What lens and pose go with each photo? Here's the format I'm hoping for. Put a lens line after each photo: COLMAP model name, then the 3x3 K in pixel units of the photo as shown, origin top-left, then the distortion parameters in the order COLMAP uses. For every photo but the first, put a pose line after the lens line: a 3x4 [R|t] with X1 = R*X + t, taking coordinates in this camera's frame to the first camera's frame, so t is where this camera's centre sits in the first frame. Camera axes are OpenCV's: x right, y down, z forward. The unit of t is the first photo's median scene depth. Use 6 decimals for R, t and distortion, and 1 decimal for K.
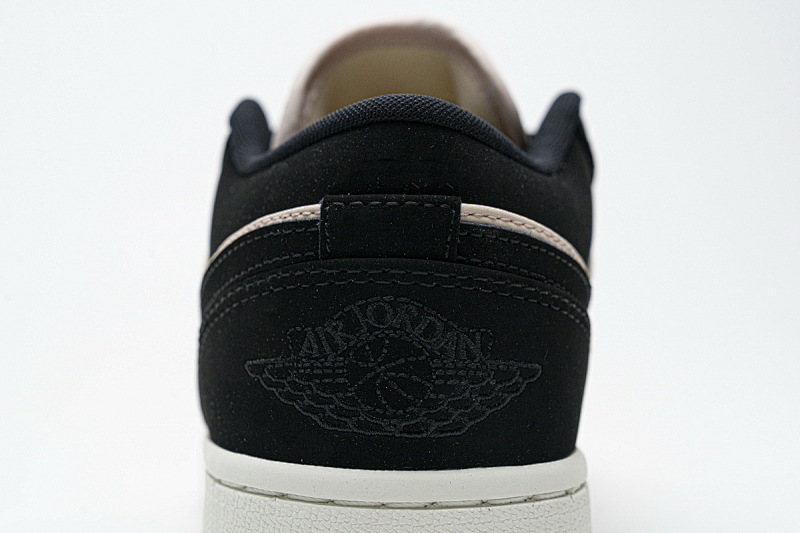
lens RADIAL K [[1494.6, 0, 398.4], [0, 1494.6, 266.1], [0, 0, 1]] dist [-0.008964, 0.000000]
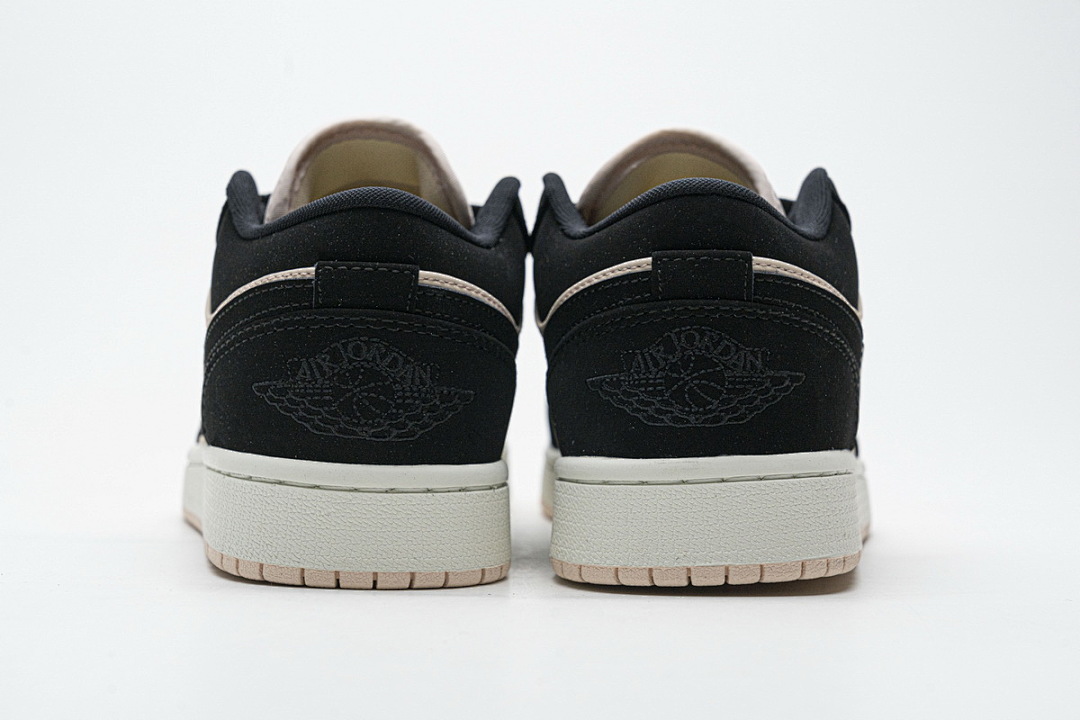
lens RADIAL K [[2017.7, 0, 537.4], [0, 2017.7, 360.2], [0, 0, 1]] dist [-0.008964, 0.000000]
pose [[0.994401, 0.029036, 0.101604, -0.035035], [-0.031203, 0.999317, 0.019797, -0.000201], [-0.100960, -0.022857, 0.994628, -0.834126]]
